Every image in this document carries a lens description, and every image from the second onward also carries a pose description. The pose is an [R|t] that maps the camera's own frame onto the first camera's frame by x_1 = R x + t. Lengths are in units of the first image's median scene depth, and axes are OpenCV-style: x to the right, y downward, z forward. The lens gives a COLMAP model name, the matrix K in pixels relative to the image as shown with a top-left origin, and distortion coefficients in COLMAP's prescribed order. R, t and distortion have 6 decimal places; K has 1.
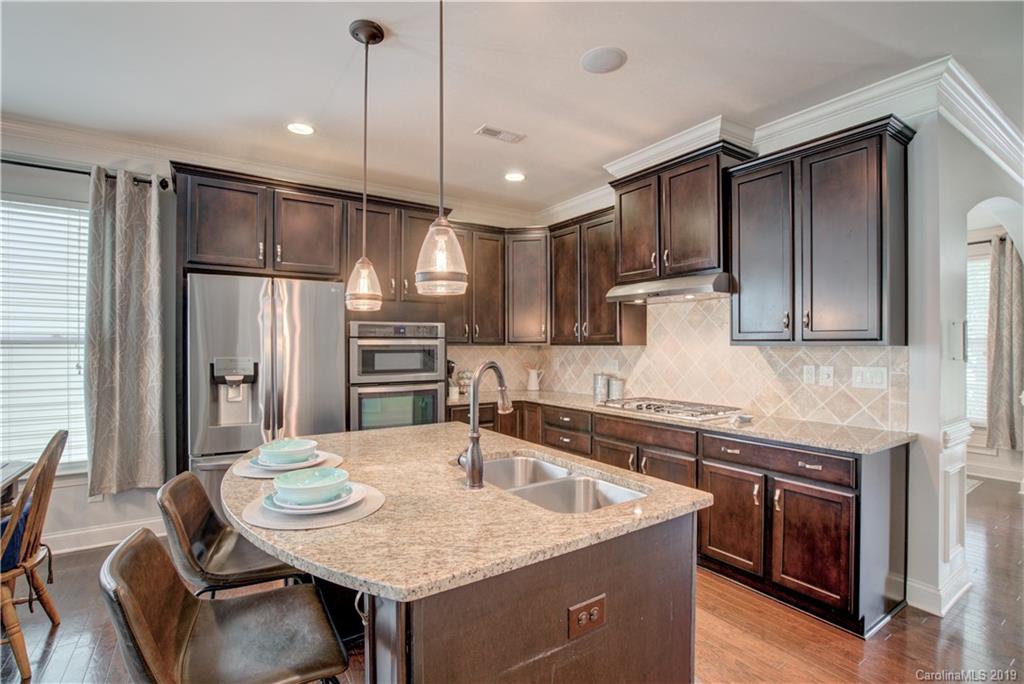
lens RADIAL K [[475.9, 0, 524.3], [0, 475.9, 342.7], [0, 0, 1]] dist [-0.045571, 0.013042]
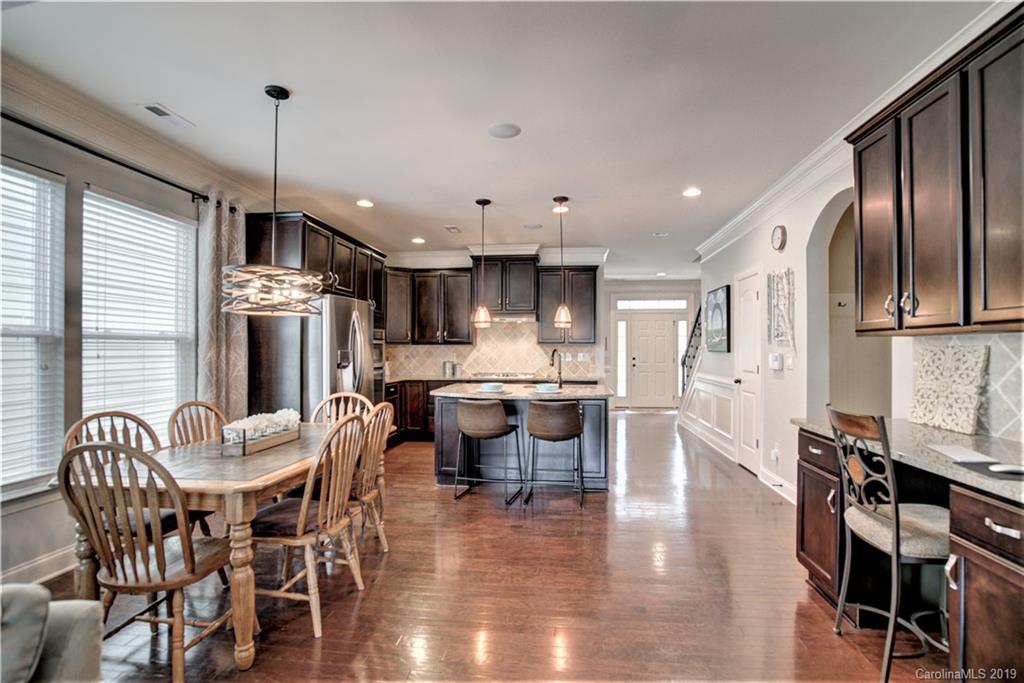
lens RADIAL K [[492.3, 0, 535.3], [0, 492.3, 347.7], [0, 0, 1]] dist [-0.010871, -0.000407]
pose [[0.634069, 0.002764, 0.773272, -1.350485], [-0.004074, 0.999992, -0.000233, 0.020310], [-0.773266, -0.003003, 0.634075, -0.472358]]
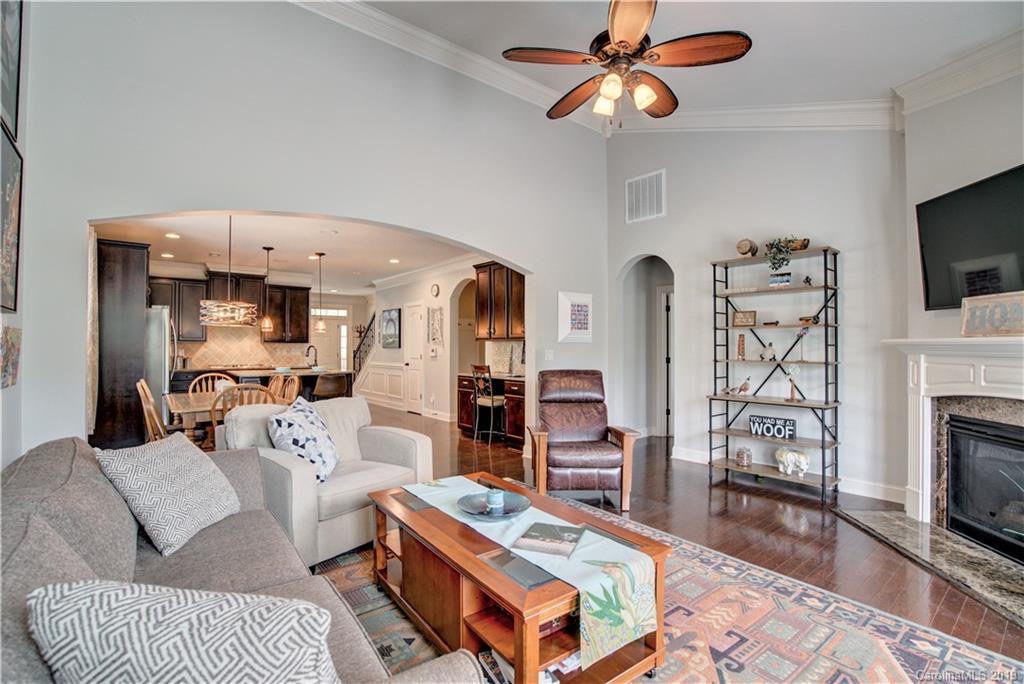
lens RADIAL K [[475.9, 0, 518.9], [0, 475.9, 344.2], [0, 0, 1]] dist [-0.045571, 0.013042]
pose [[-0.075065, 0.006799, 0.997155, -2.751394], [-0.008033, 0.999940, -0.007422, 0.027502], [-0.997146, -0.008567, -0.075006, -0.386476]]
